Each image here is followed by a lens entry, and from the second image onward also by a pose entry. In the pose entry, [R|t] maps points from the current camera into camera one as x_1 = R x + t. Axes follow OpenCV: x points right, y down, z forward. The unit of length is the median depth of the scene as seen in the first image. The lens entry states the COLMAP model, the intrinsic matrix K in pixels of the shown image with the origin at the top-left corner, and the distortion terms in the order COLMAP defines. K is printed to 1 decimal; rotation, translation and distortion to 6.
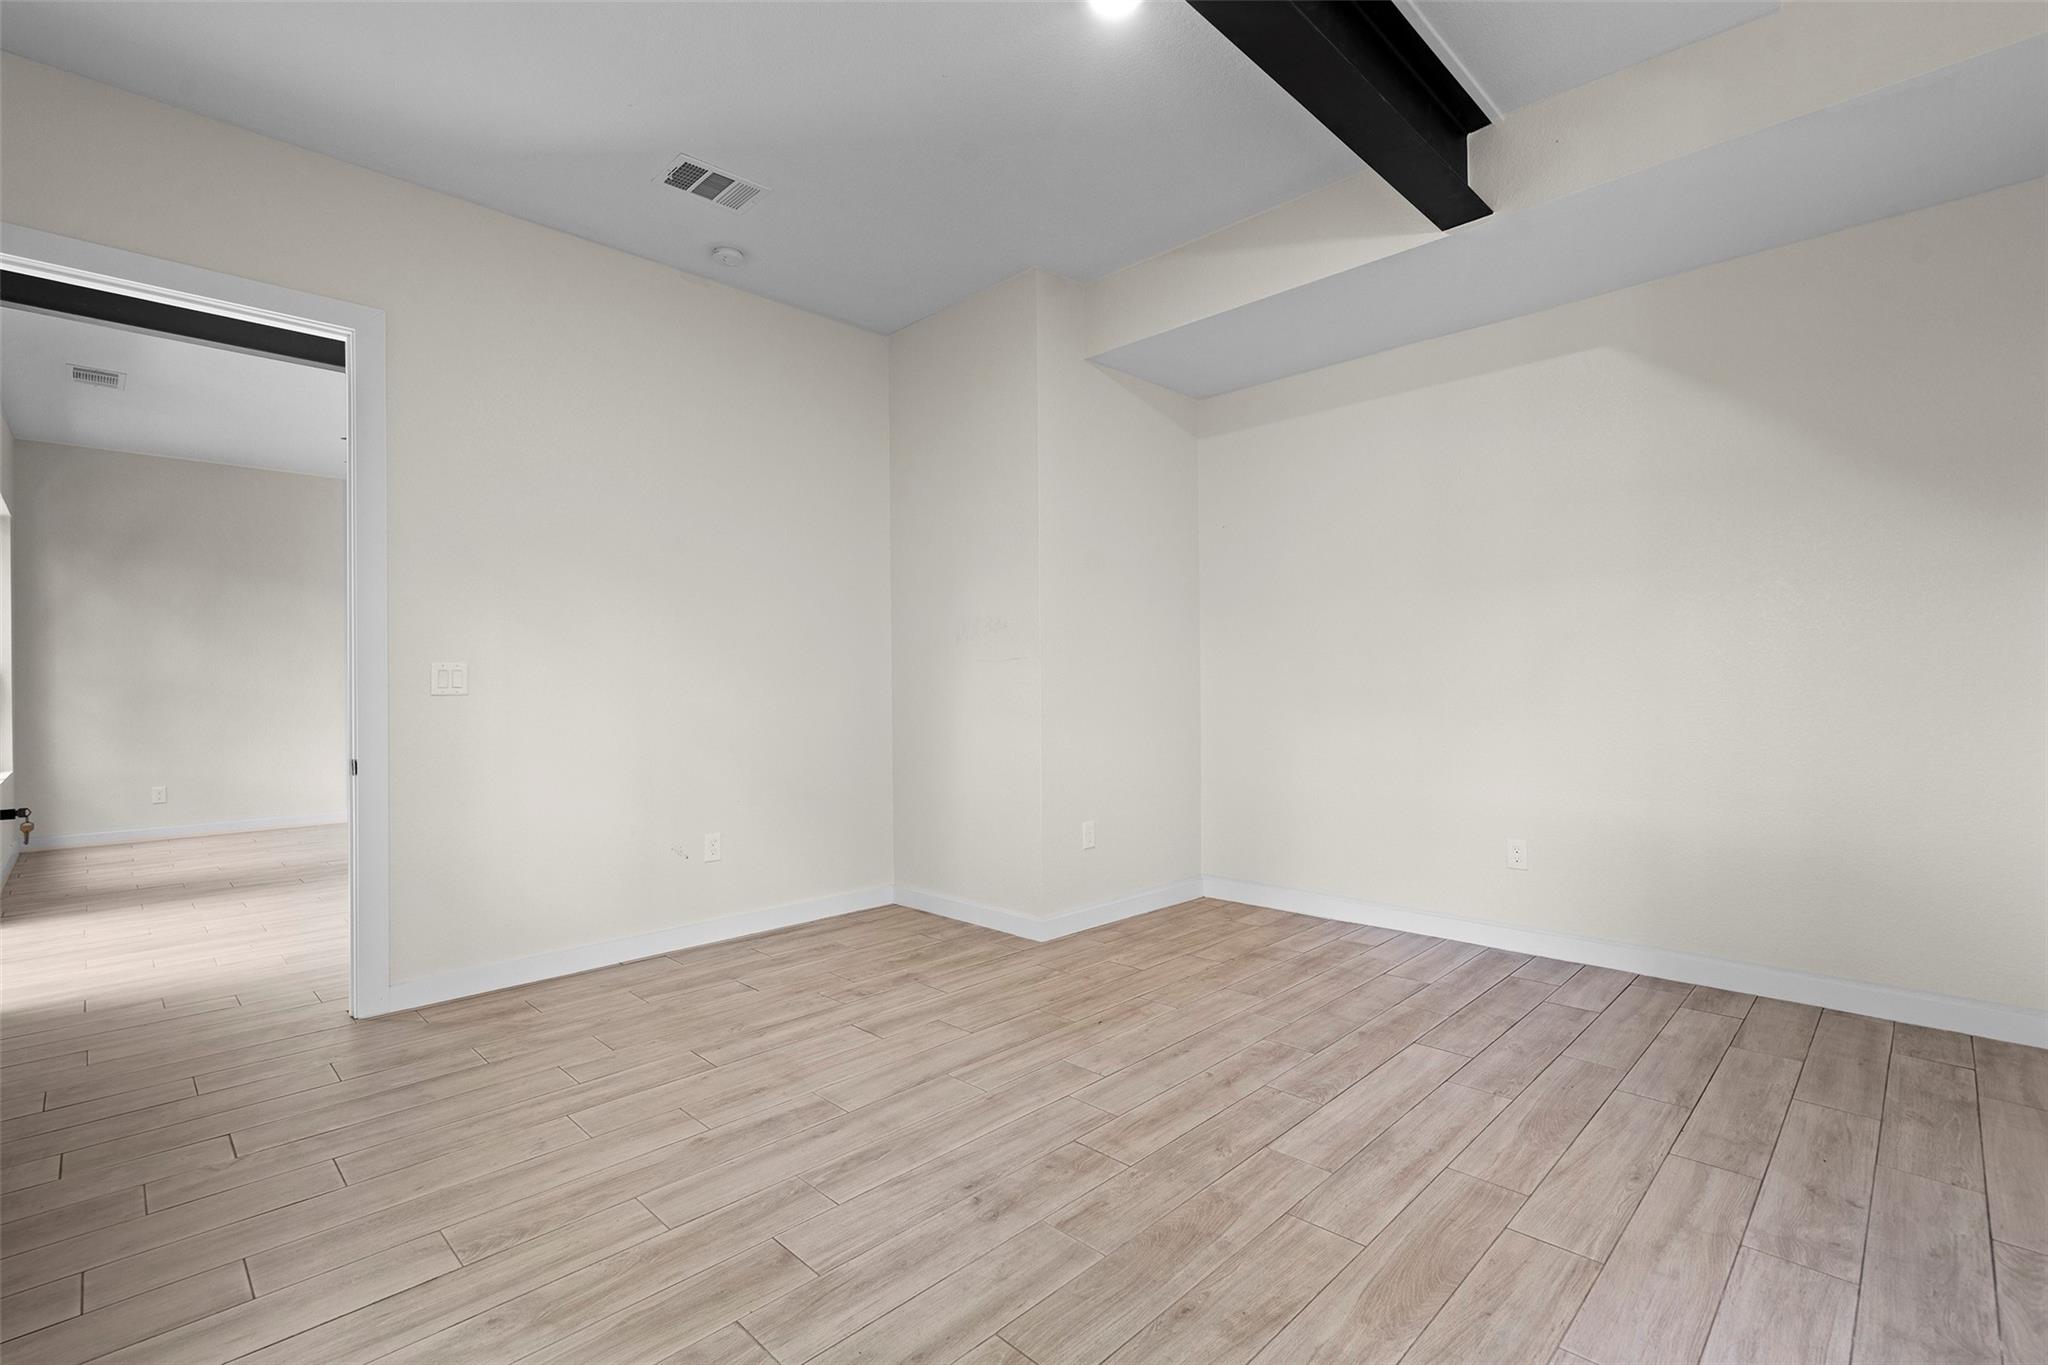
lens RADIAL K [[937.3, 0, 1017.3], [0, 937.3, 680.1], [0, 0, 1]] dist [-0.009779, 0.004370]
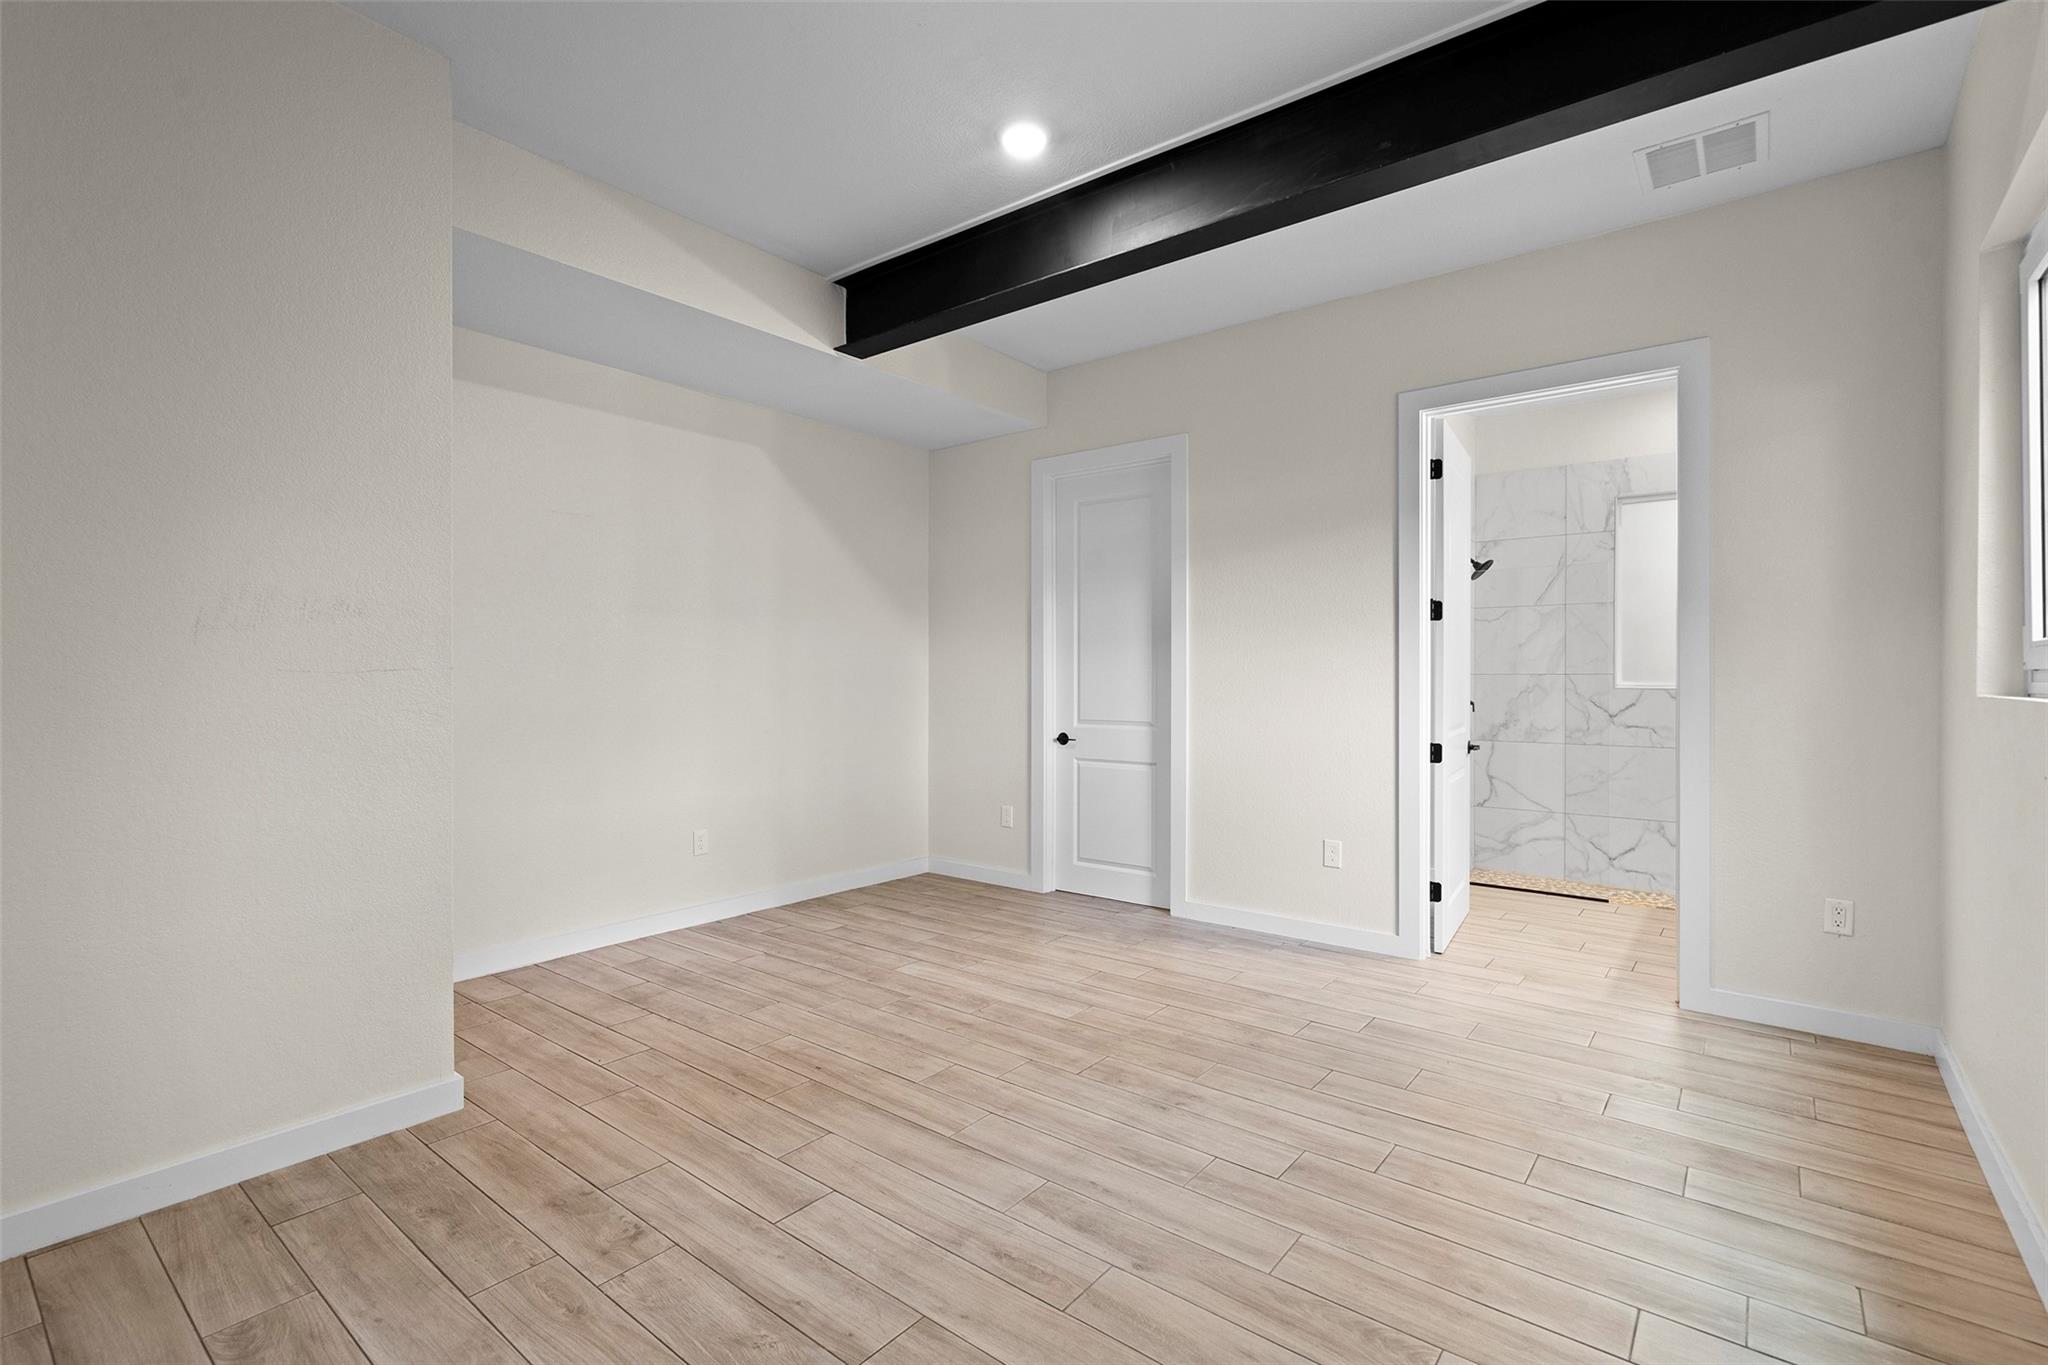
lens RADIAL K [[937.3, 0, 1018.3], [0, 937.3, 678.6], [0, 0, 1]] dist [-0.009779, 0.004370]
pose [[-0.116644, 0.006856, 0.993150, -0.923765], [-0.003032, 0.999969, -0.007259, -0.022742], [-0.993169, -0.003858, -0.116619, 0.959027]]
